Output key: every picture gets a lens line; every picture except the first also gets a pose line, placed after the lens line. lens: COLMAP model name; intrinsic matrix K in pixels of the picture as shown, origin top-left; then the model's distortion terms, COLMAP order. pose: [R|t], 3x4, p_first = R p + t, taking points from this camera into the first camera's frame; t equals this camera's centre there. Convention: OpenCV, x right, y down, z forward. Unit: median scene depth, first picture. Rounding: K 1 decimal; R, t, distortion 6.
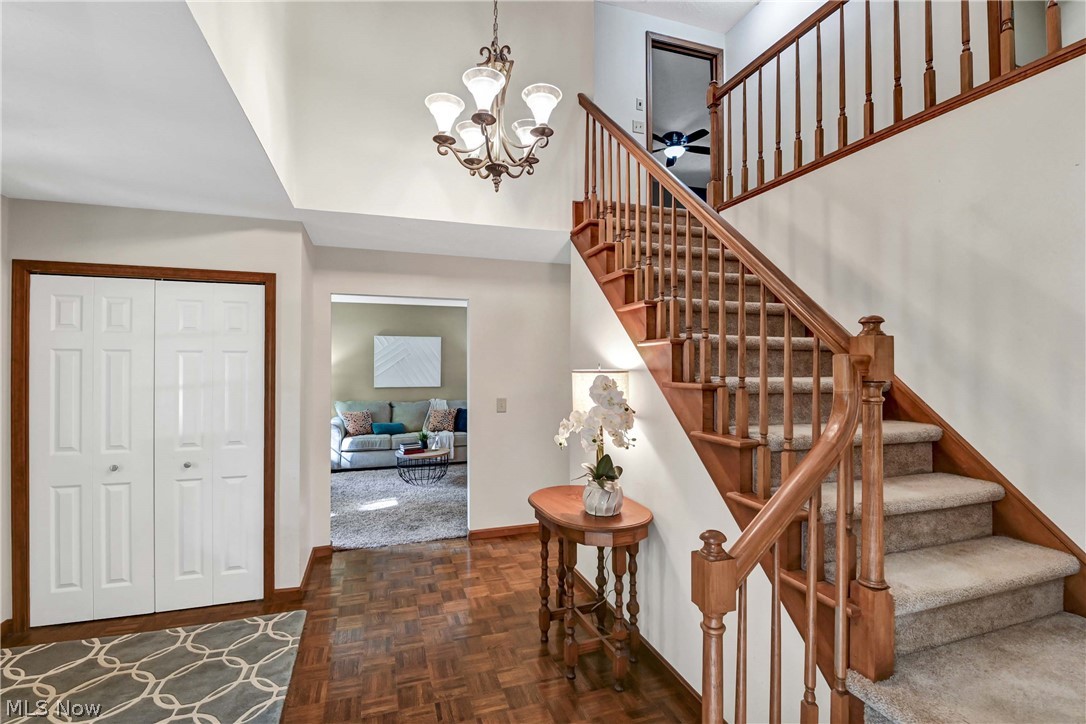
lens RADIAL K [[489.2, 0, 542.1], [0, 489.2, 365.9], [0, 0, 1]] dist [-0.004769, -0.000090]
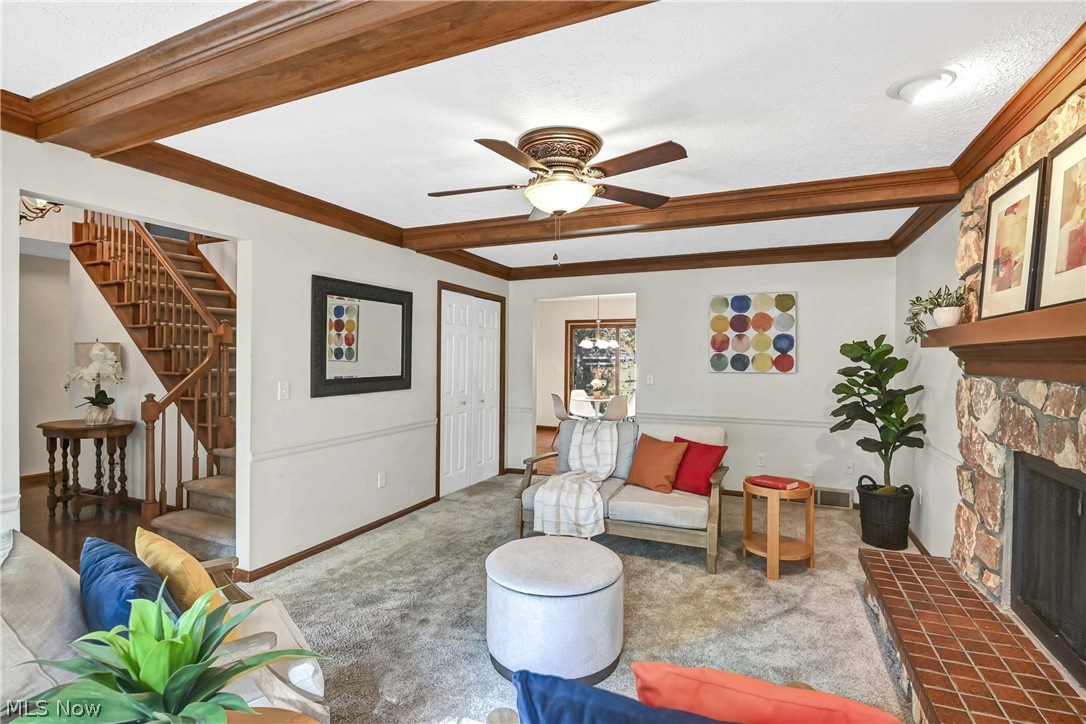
lens RADIAL K [[521.3, 0, 542.2], [0, 521.3, 366.4], [0, 0, 1]] dist [-0.013514, -0.001958]
pose [[0.662386, -0.000819, 0.749162, -0.192833], [-0.016923, 0.999728, 0.016056, 0.041783], [-0.748971, -0.023313, 0.662192, -1.281211]]
